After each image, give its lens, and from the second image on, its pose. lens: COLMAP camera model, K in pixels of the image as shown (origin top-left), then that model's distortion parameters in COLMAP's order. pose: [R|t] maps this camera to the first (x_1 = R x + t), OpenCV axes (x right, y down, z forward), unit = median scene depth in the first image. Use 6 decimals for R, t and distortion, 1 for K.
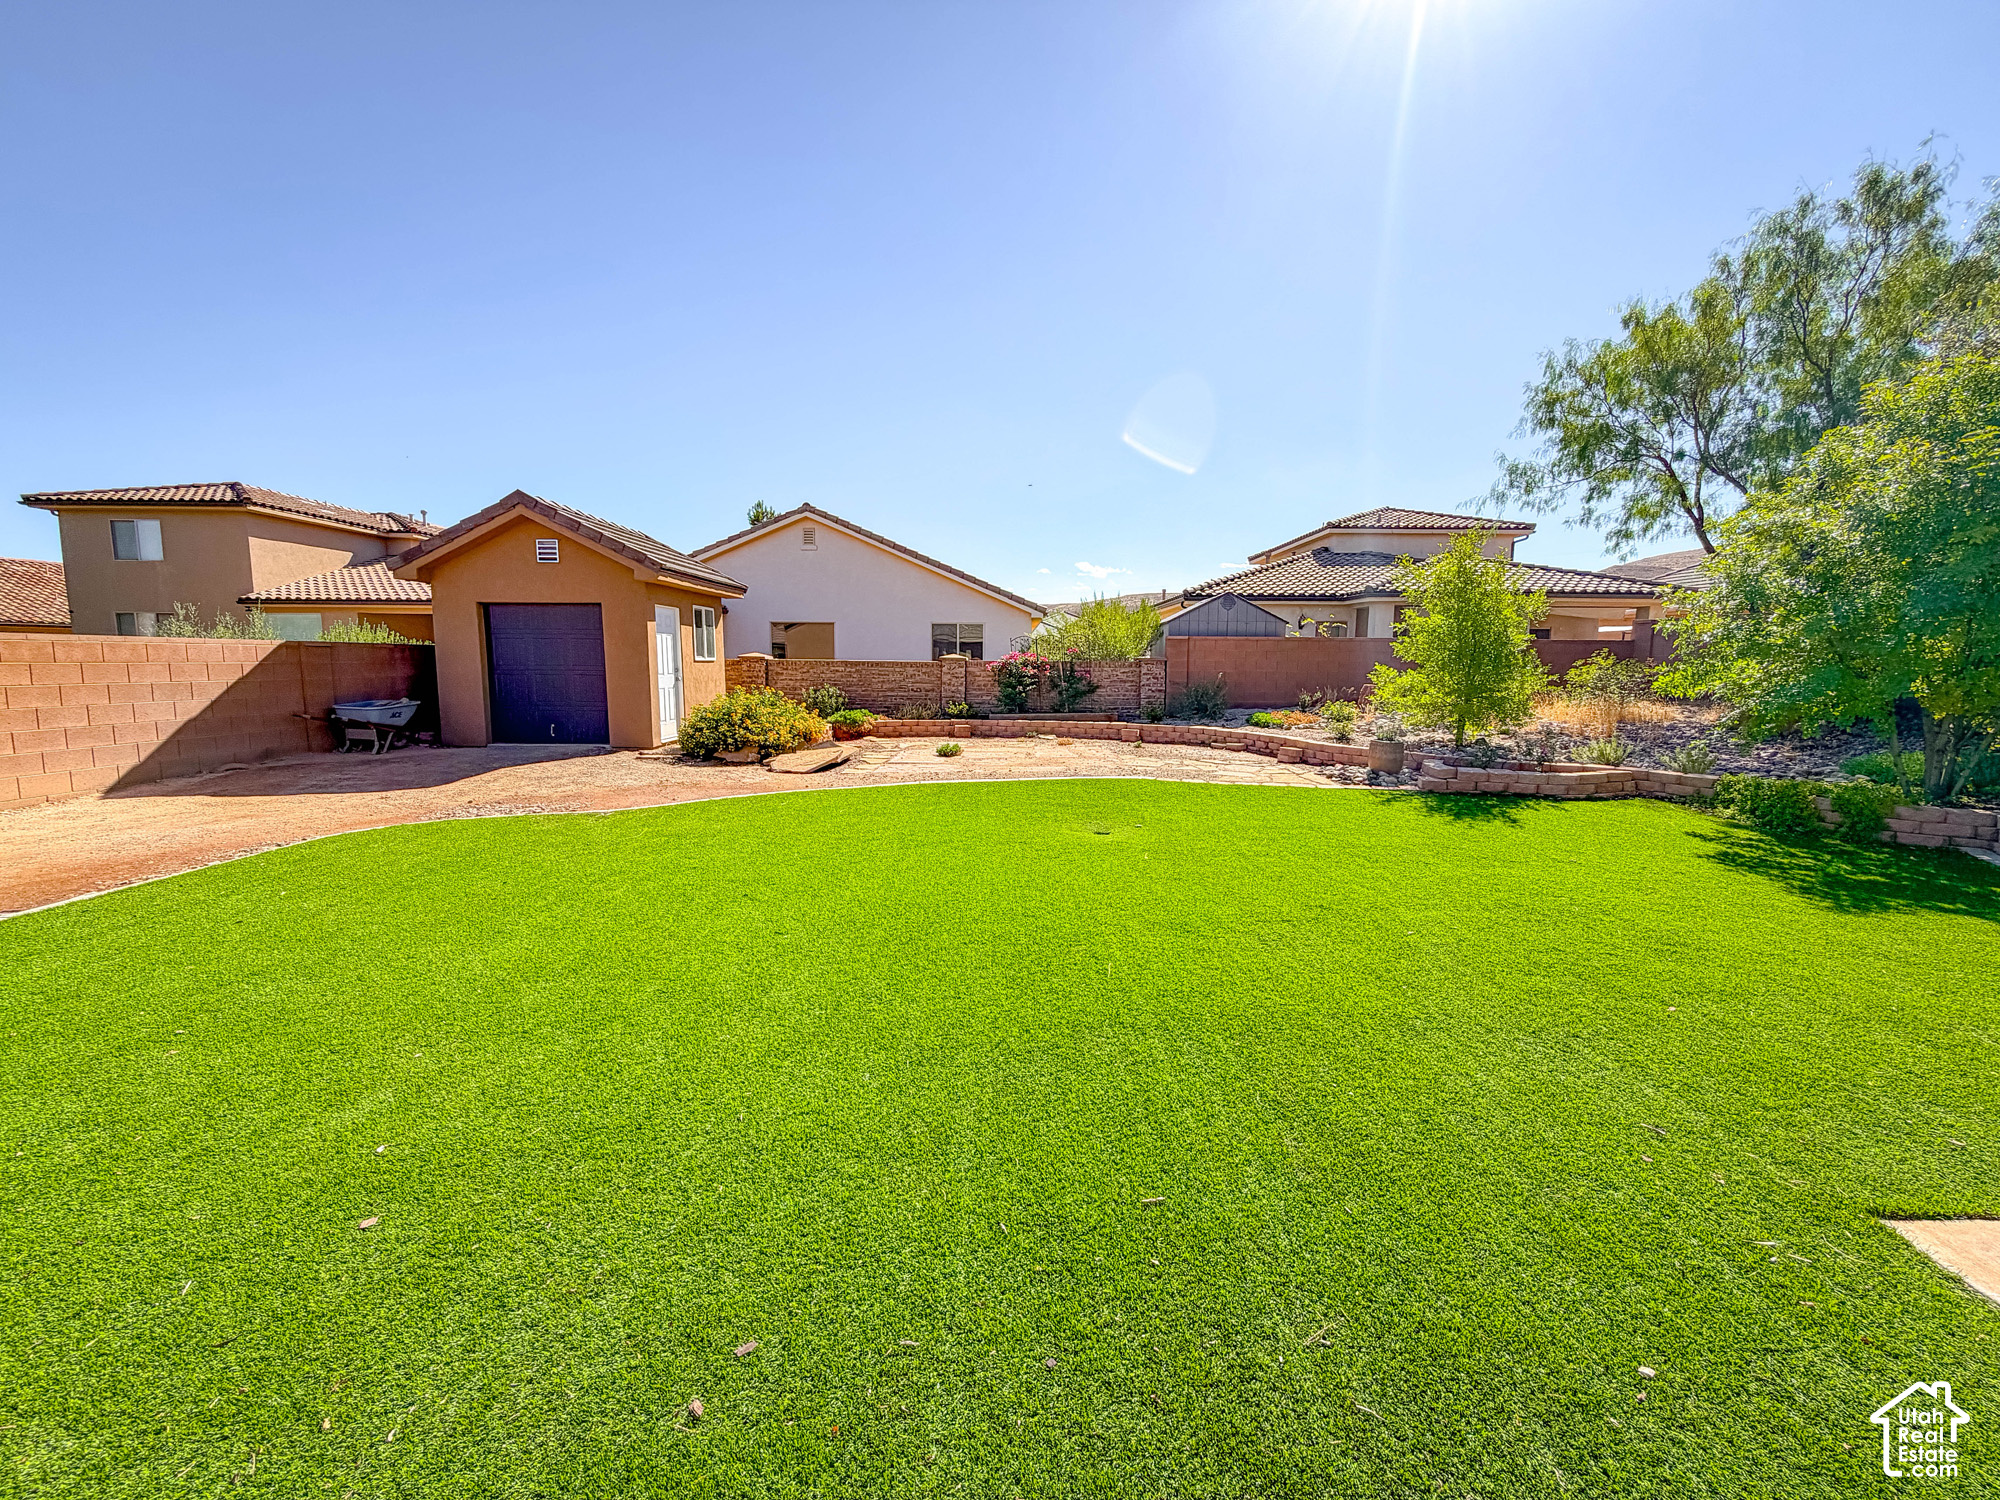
lens RADIAL K [[802.4, 0, 1003.8], [0, 802.4, 749.4], [0, 0, 1]] dist [-0.001336, 0.000237]
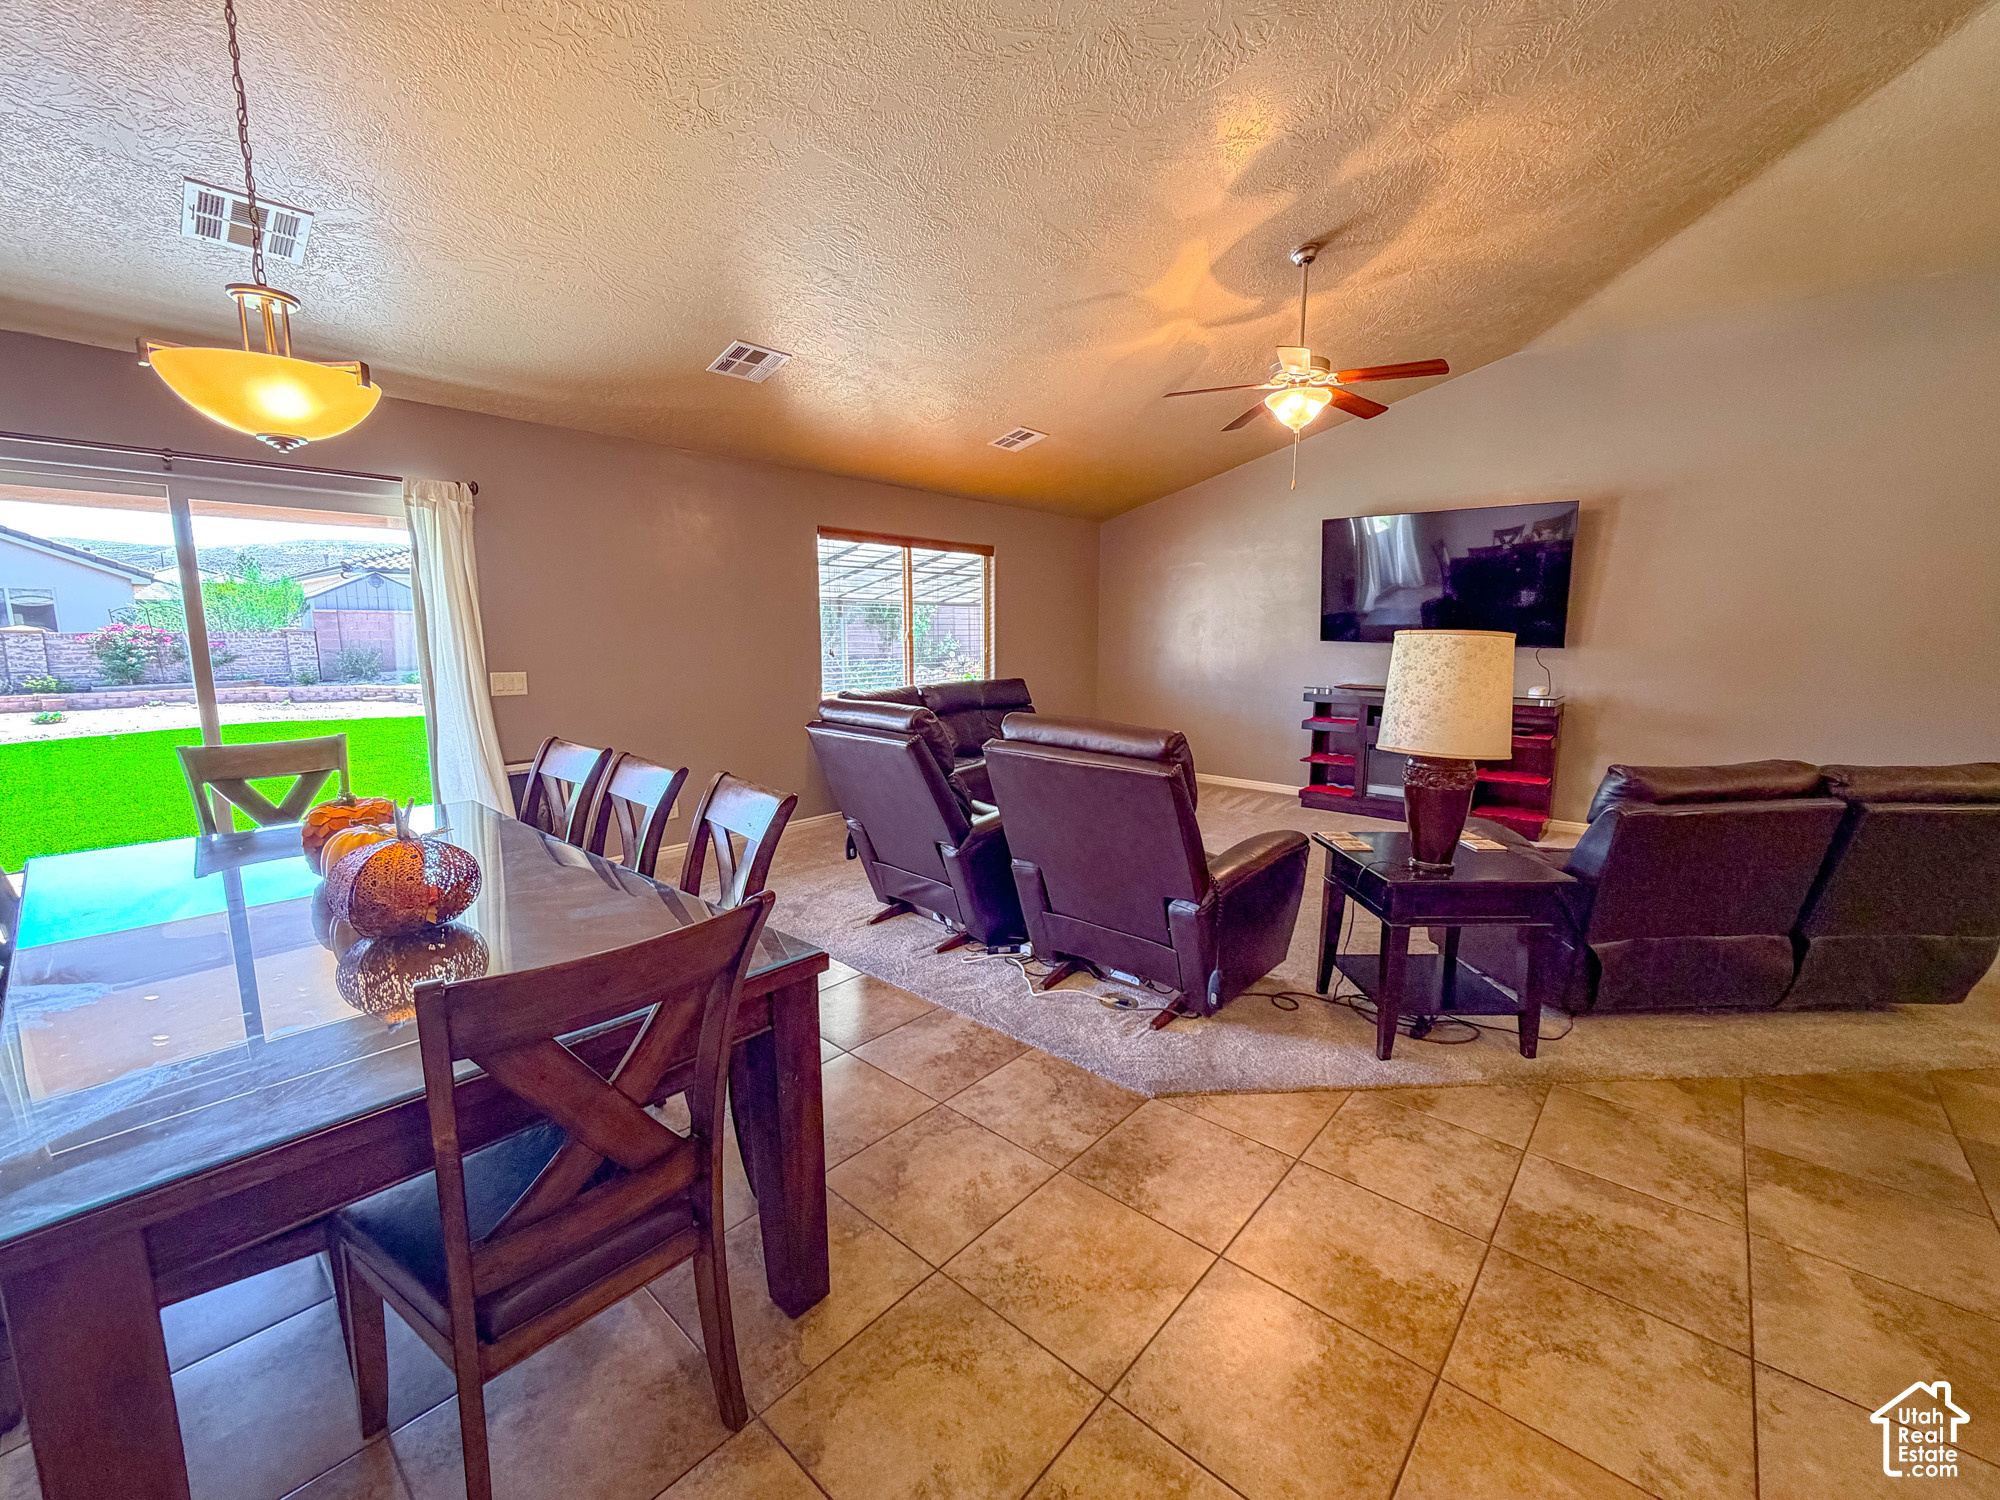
lens RADIAL K [[802.4, 0, 1002.0], [0, 802.4, 743.0], [0, 0, 1]] dist [-0.001336, 0.000237]
pose [[0.653583, -0.107838, 0.749133, -0.030840], [0.079848, 0.994098, 0.073438, 0.041626], [-0.752631, 0.011819, 0.658337, -0.486122]]
